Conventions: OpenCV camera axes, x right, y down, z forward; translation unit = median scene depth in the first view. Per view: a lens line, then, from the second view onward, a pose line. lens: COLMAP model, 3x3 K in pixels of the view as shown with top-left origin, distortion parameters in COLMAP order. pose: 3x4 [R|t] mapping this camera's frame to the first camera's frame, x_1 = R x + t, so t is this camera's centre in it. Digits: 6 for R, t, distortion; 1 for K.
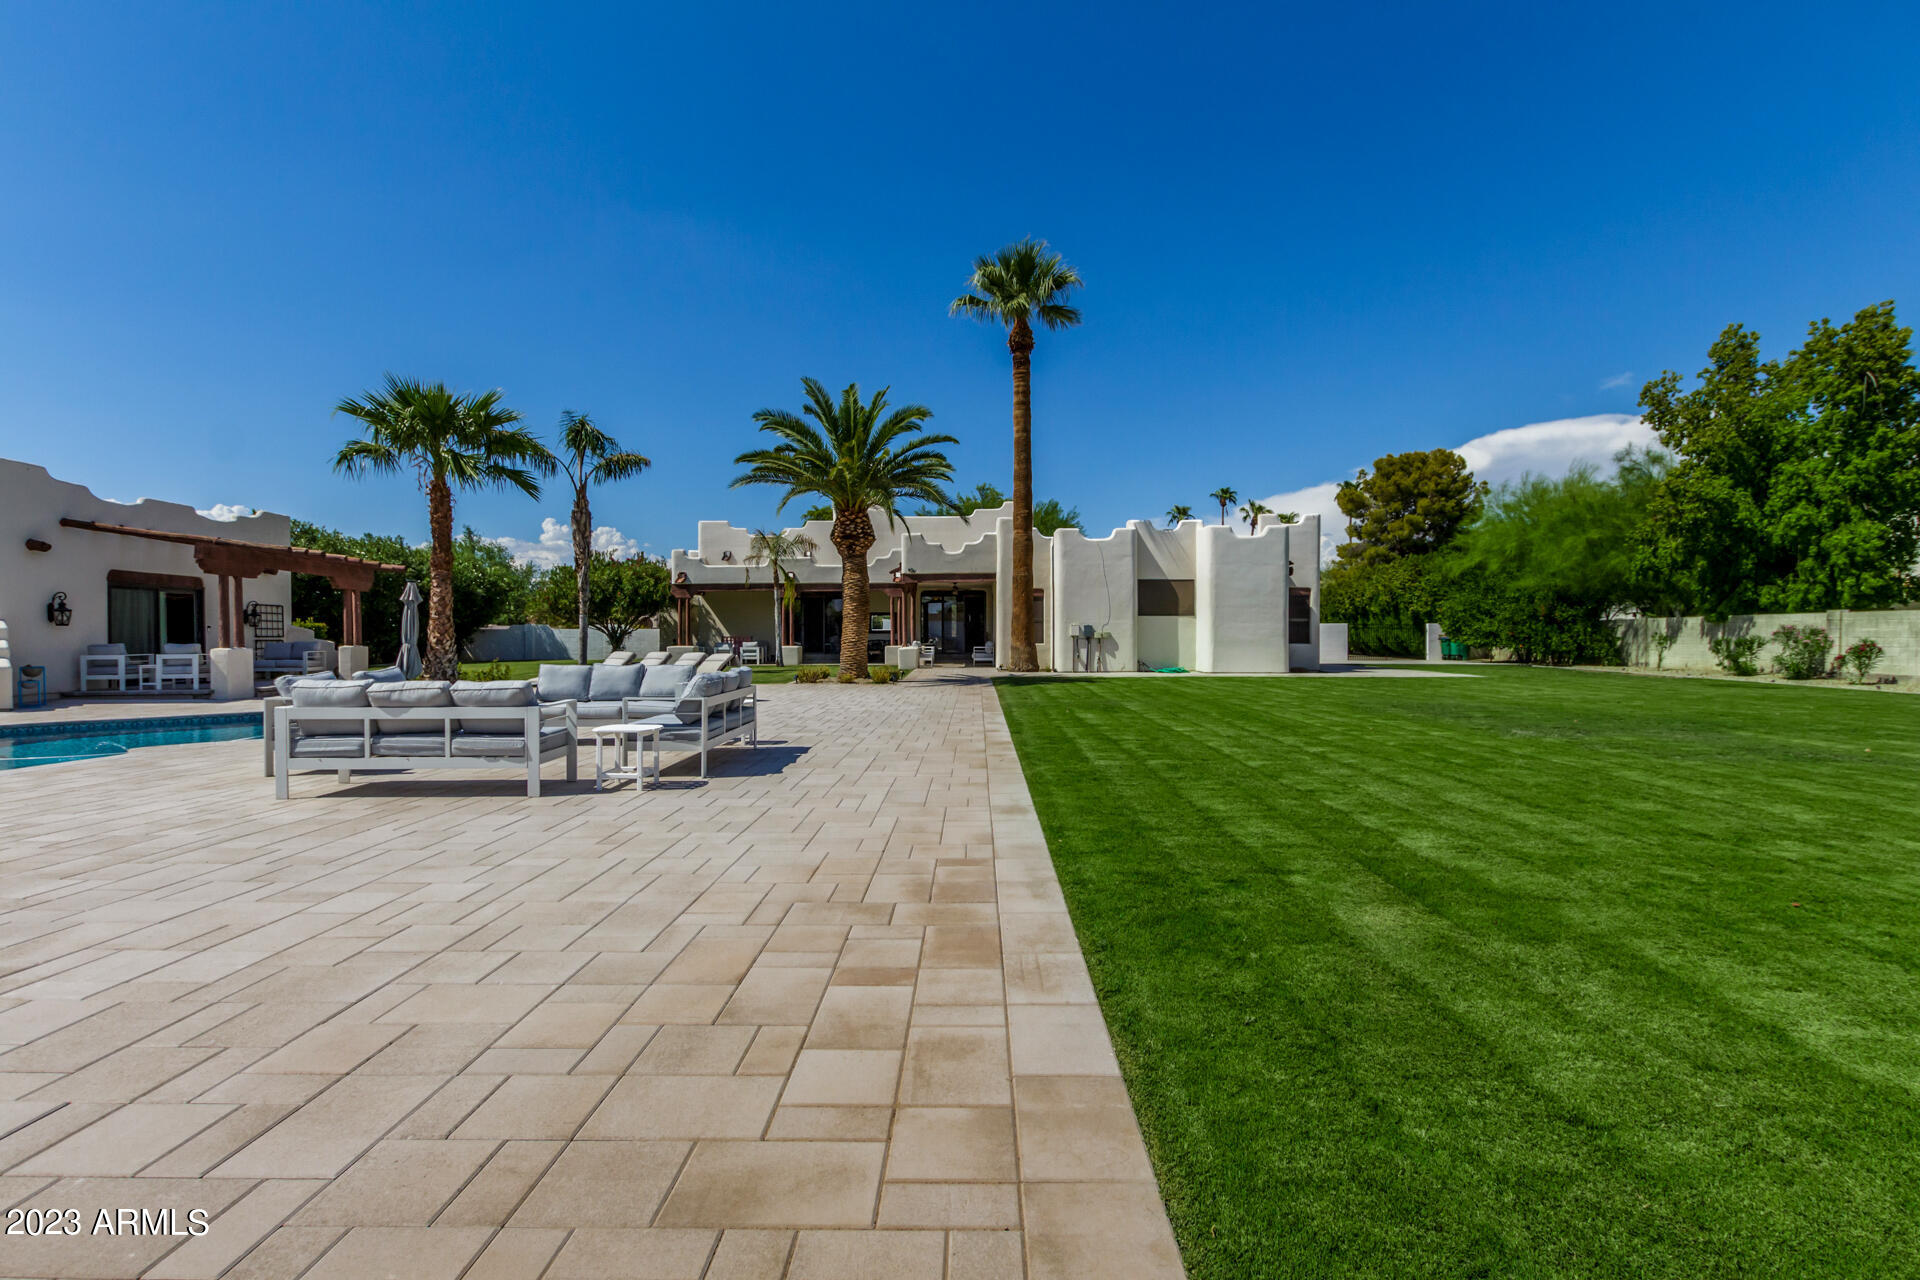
lens RADIAL K [[870.5, 0, 963.6], [0, 870.5, 636.2], [0, 0, 1]] dist [0.001426, 0.000233]
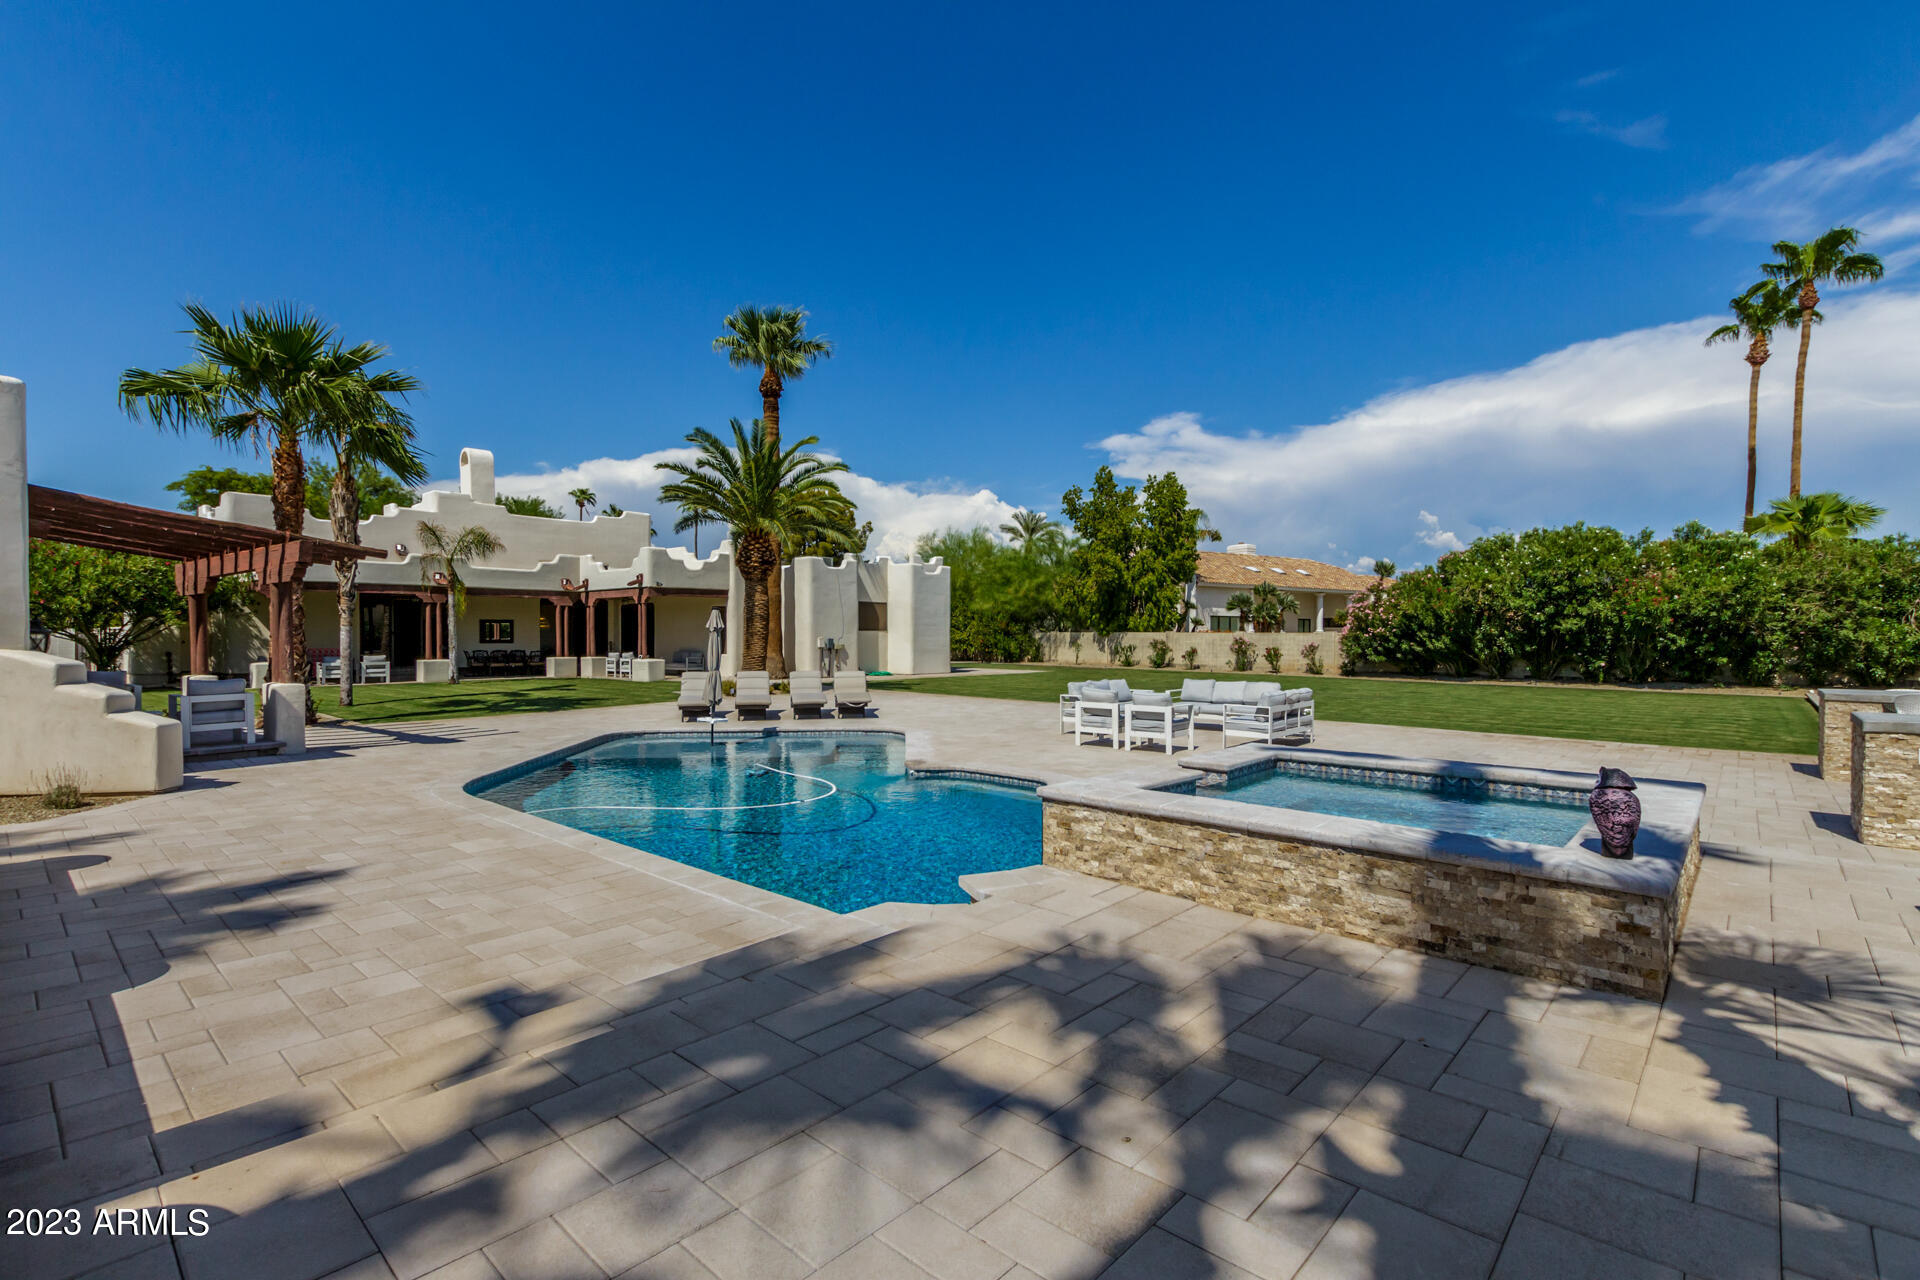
lens RADIAL K [[876.4, 0, 975.5], [0, 876.4, 648.5], [0, 0, 1]] dist [0.001978, -0.000018]
pose [[0.650480, -0.010006, 0.759457, -0.718502], [-0.002381, 0.999881, 0.015213, -0.019683], [-0.759519, -0.011704, 0.650379, 0.060037]]
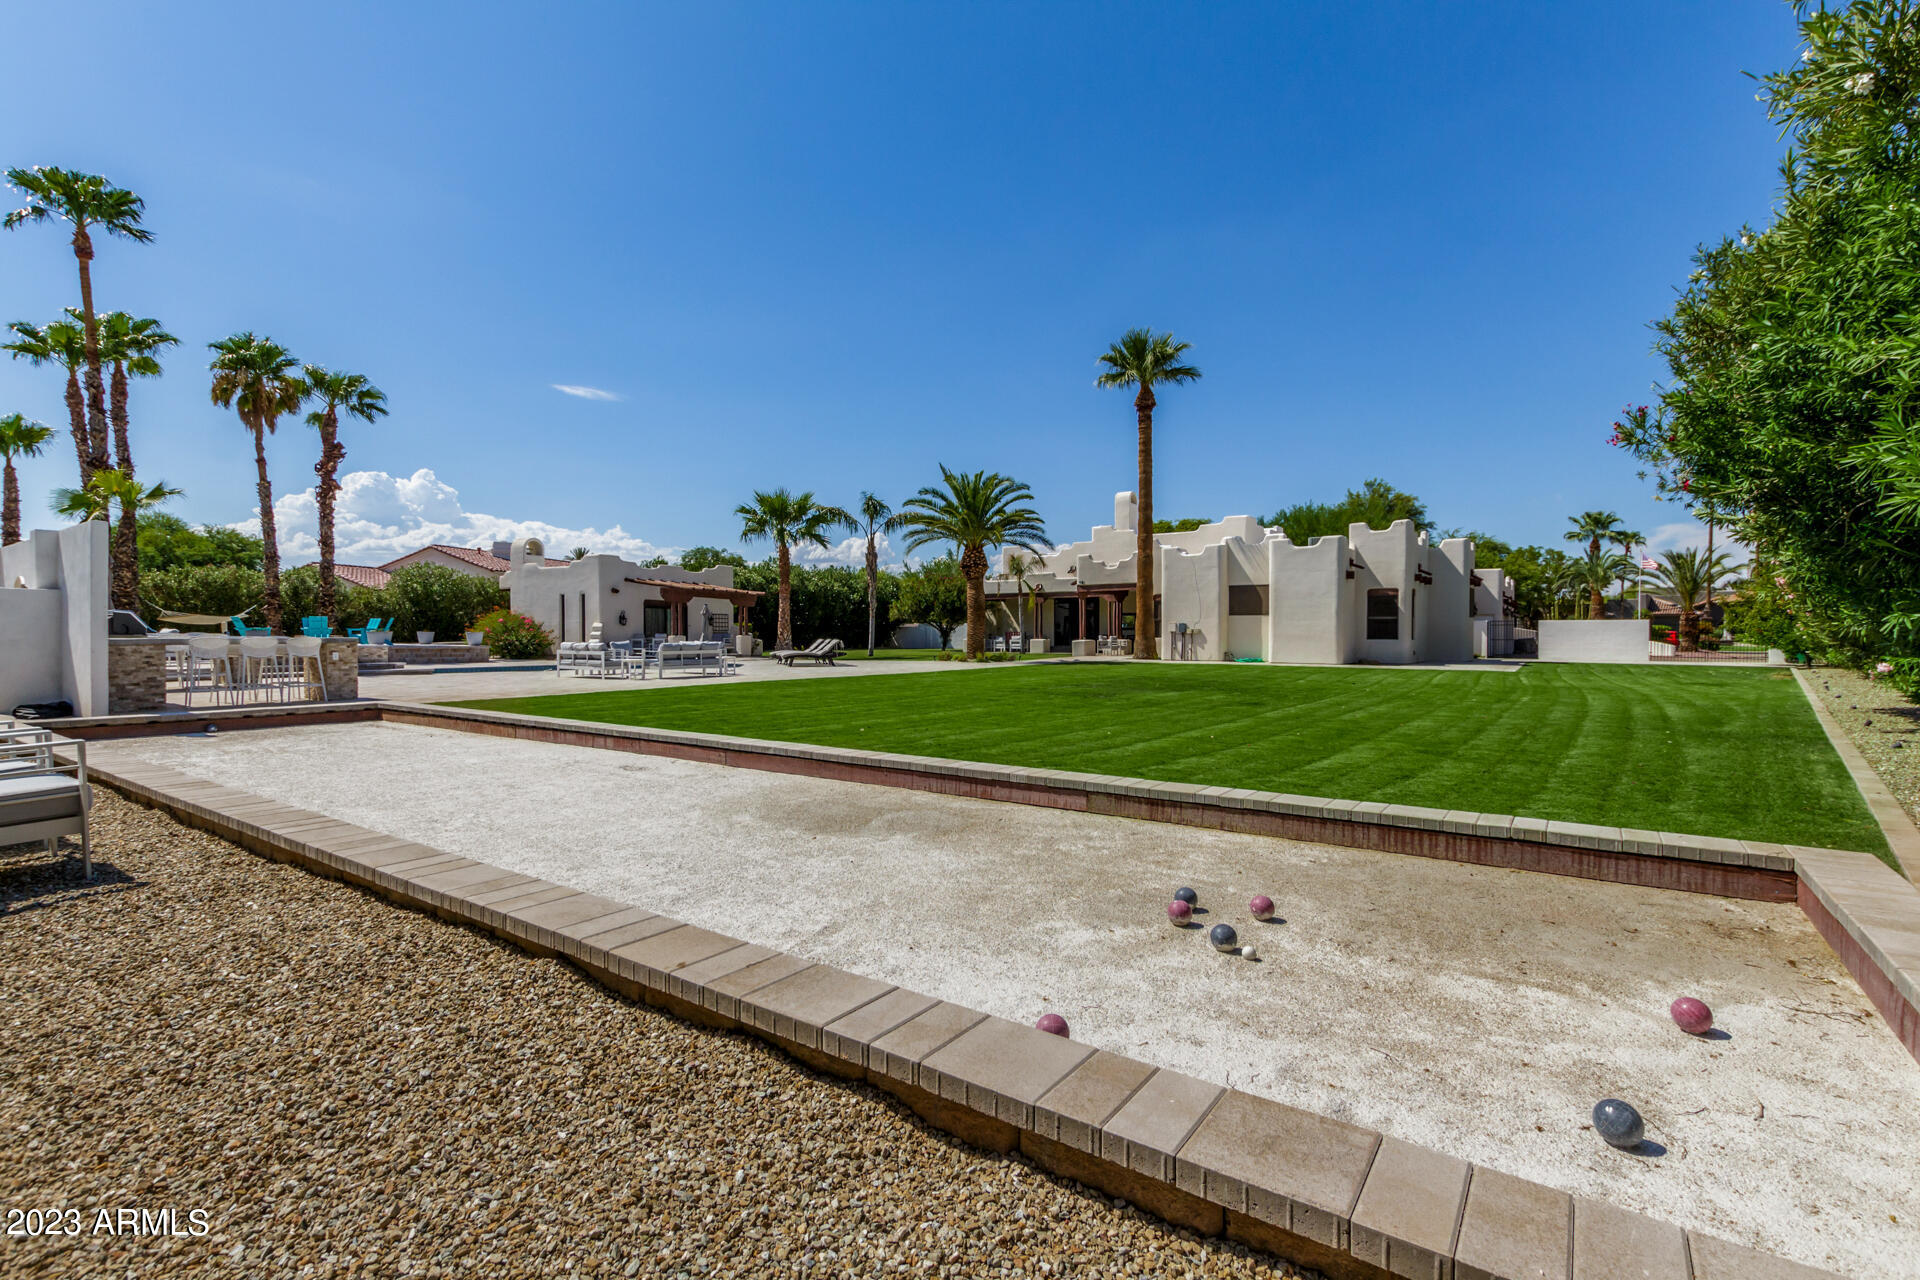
lens RADIAL K [[891.7, 0, 960.0], [0, 891.7, 640.0], [0, 0, 1]] dist [0.019862, -0.000238]
pose [[0.821790, 0.007339, -0.569743, 0.681690], [-0.003163, 0.999960, 0.008319, 0.002442], [0.569781, -0.005034, 0.821781, -0.279792]]
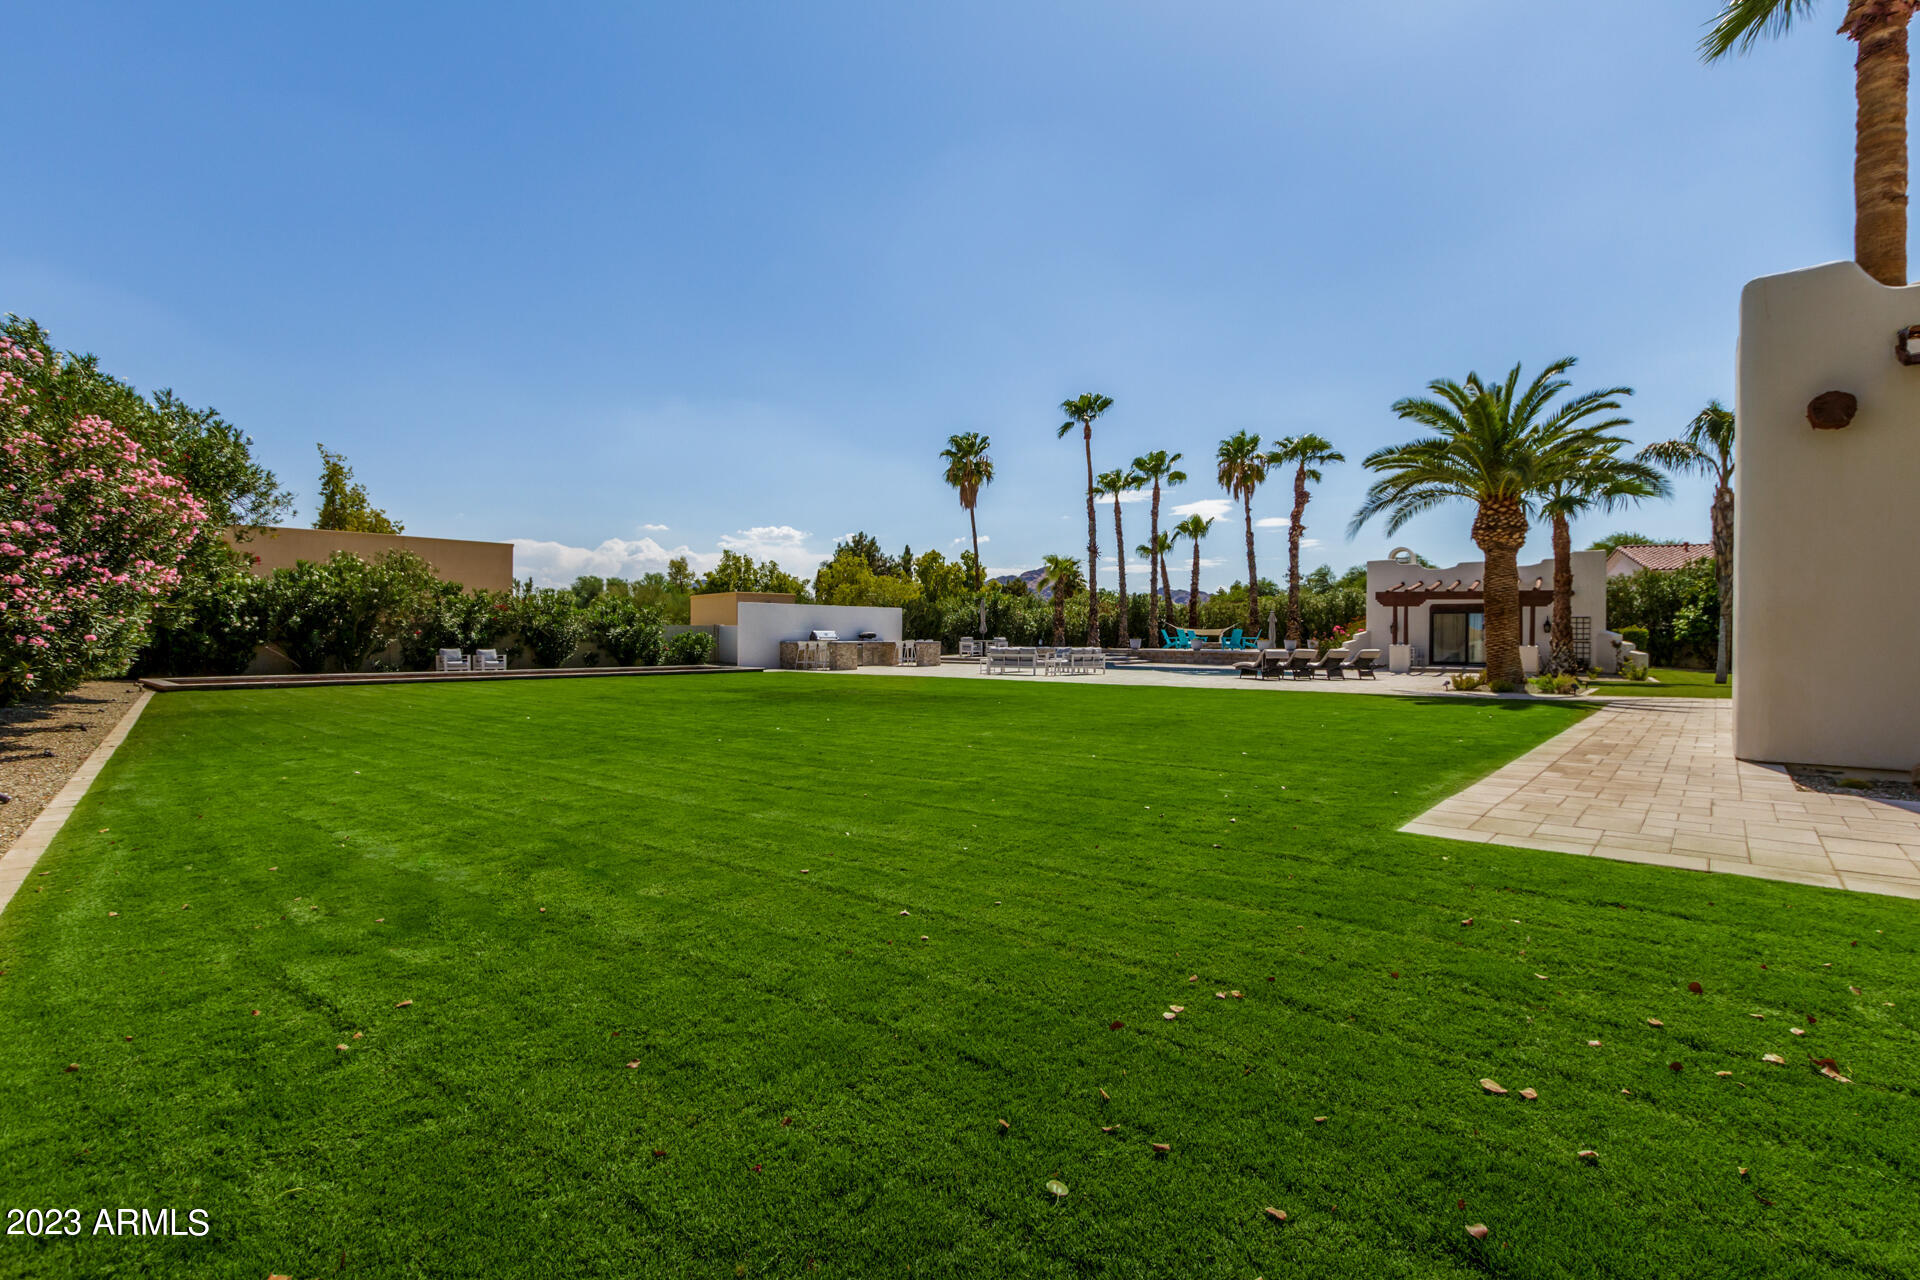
lens RADIAL K [[901.8, 0, 960.0], [0, 901.8, 640.0], [0, 0, 1]] dist [0.001329, 0.000101]
pose [[-0.648512, 0.001673, -0.761202, 0.909975], [-0.004473, 0.999972, 0.006009, -0.004507], [0.761191, 0.007302, -0.648487, 1.100445]]
